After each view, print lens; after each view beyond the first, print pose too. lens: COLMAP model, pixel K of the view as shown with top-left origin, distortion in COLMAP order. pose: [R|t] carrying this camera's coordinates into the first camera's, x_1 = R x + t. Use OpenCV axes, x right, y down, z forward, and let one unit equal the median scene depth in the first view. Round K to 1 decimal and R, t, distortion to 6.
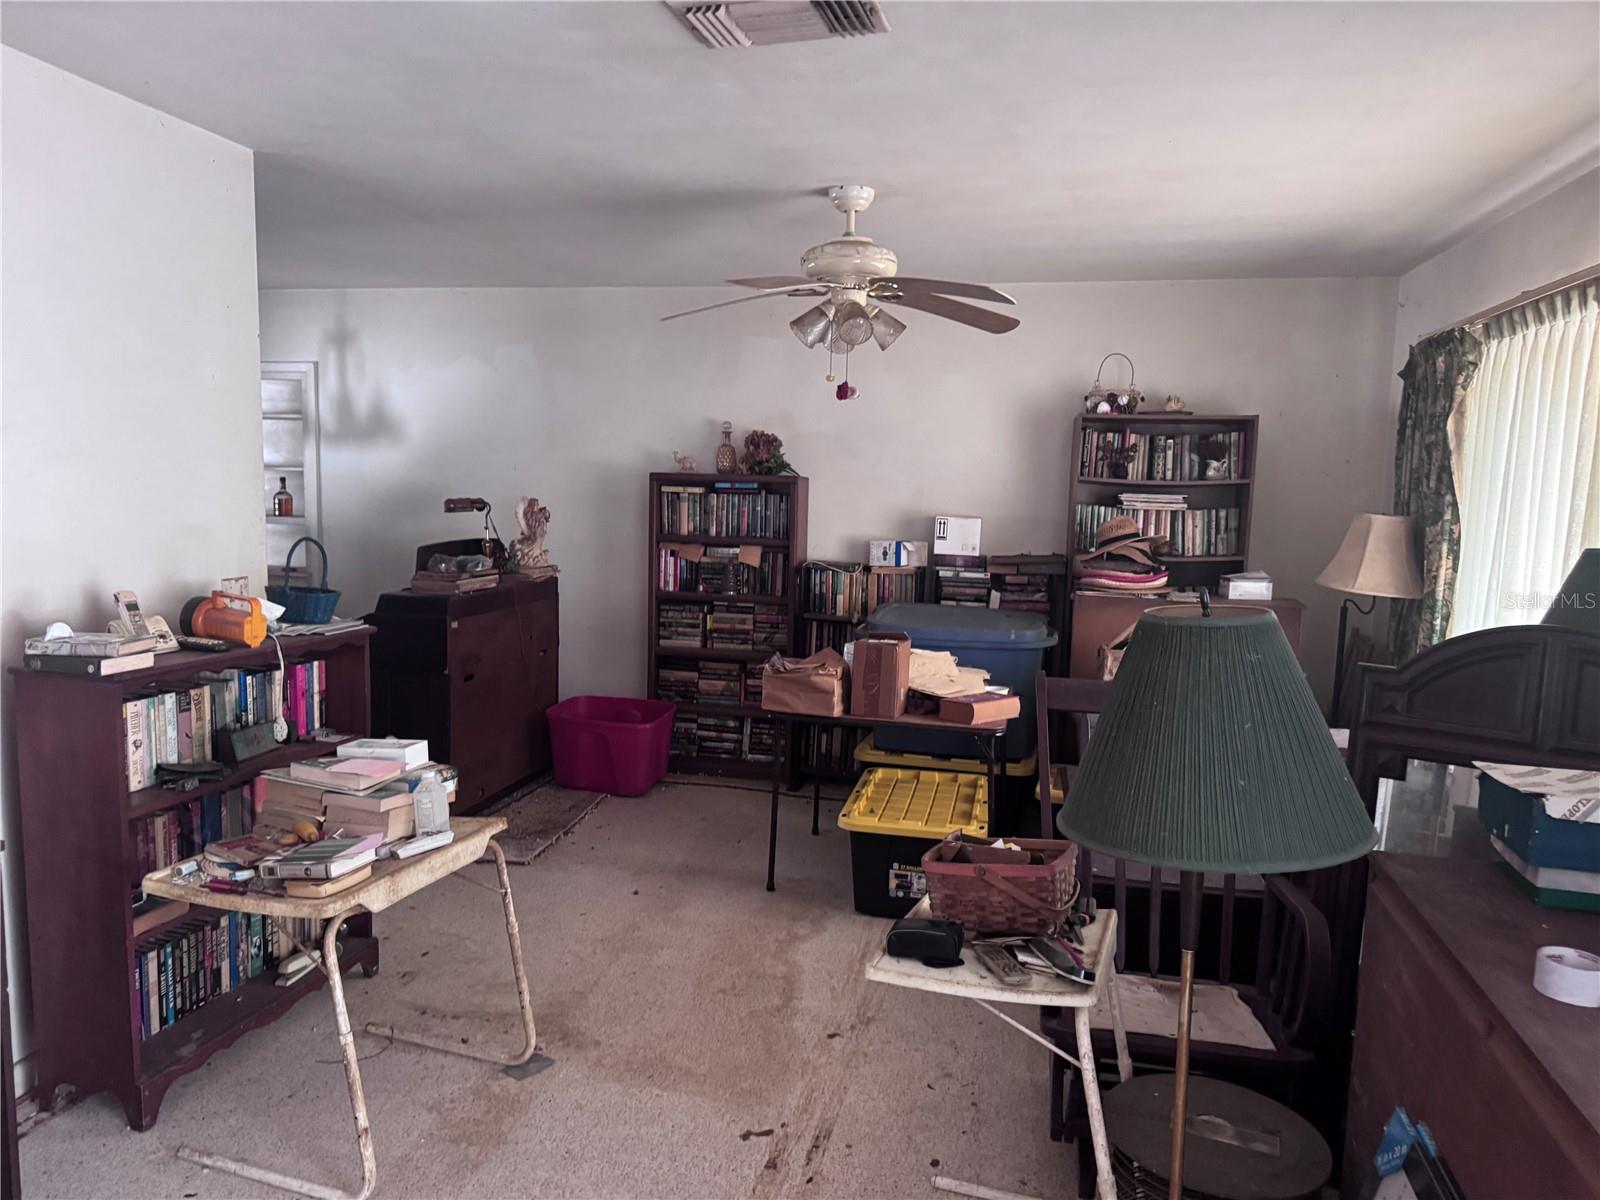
lens RADIAL K [[1132.7, 0, 802.6], [0, 1132.7, 629.4], [0, 0, 1]] dist [0.107793, -0.153265]
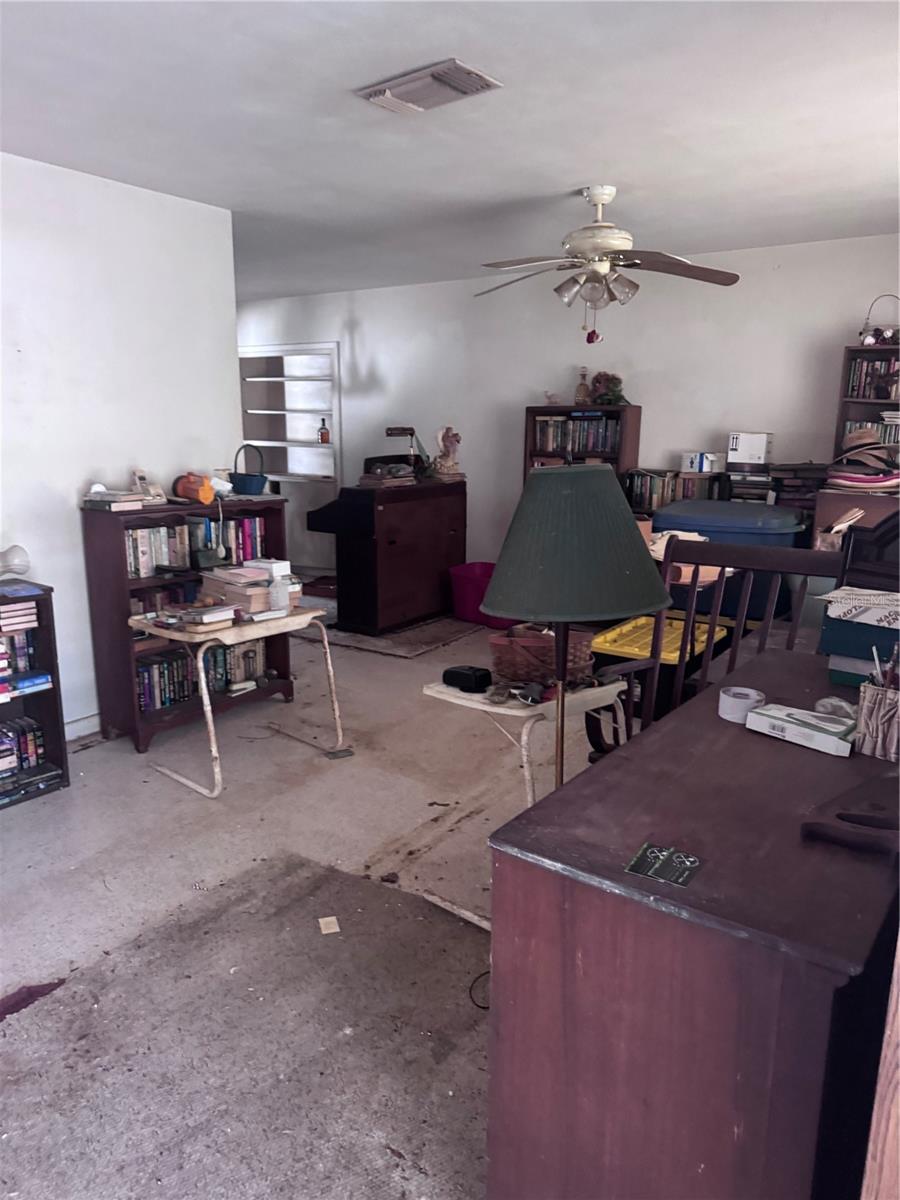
lens RADIAL K [[845.7, 0, 446.1], [0, 845.7, 616.5], [0, 0, 1]] dist [0.143929, -0.254614]
pose [[0.920552, 0.067955, -0.384663, 0.241617], [-0.033712, 0.994898, 0.095083, 0.030958], [0.389162, -0.074561, 0.918147, -0.055499]]
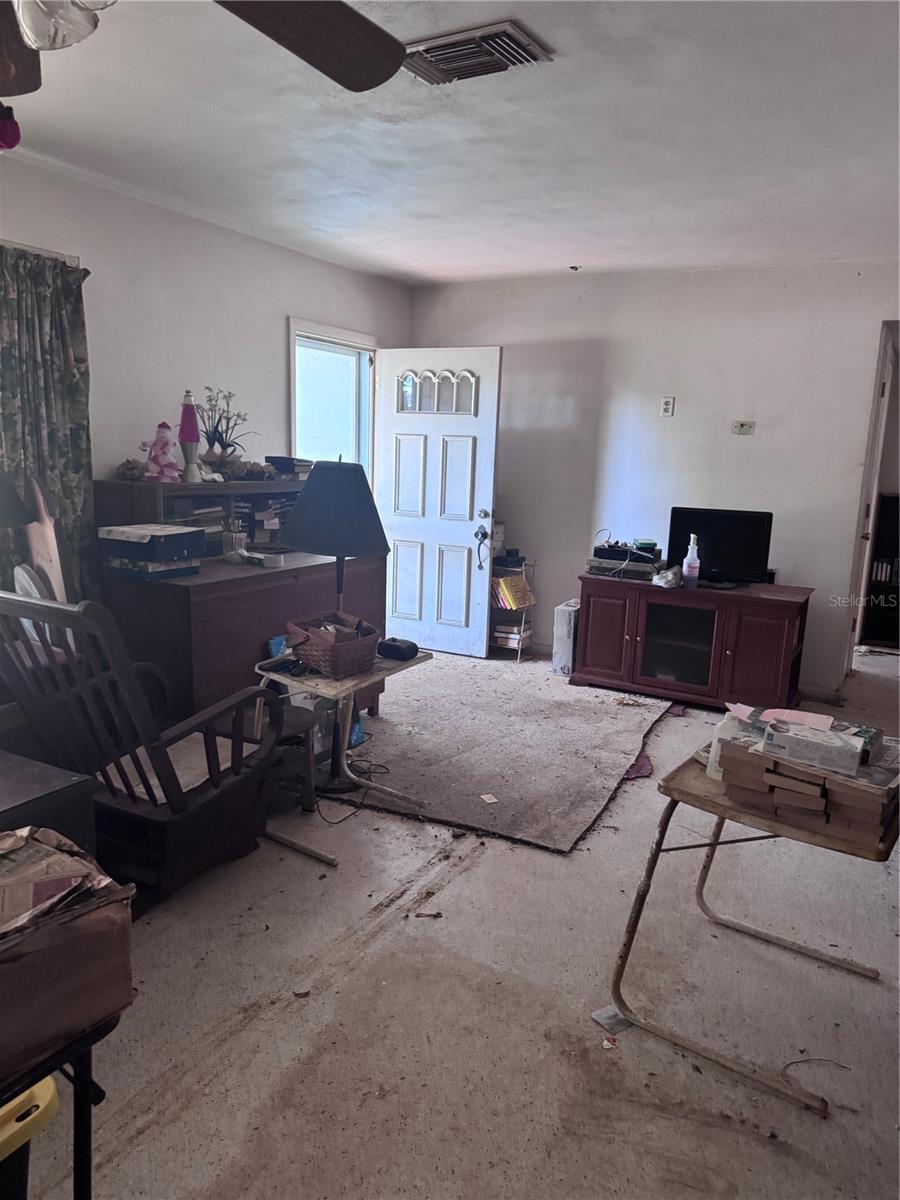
lens RADIAL K [[845.7, 0, 446.1], [0, 845.7, 616.5], [0, 0, 1]] dist [0.143929, -0.254614]
pose [[-0.953012, -0.119477, 0.278375, -0.166866], [-0.021504, 0.943301, 0.331242, -0.121150], [-0.302167, 0.309692, -0.901547, 1.018059]]
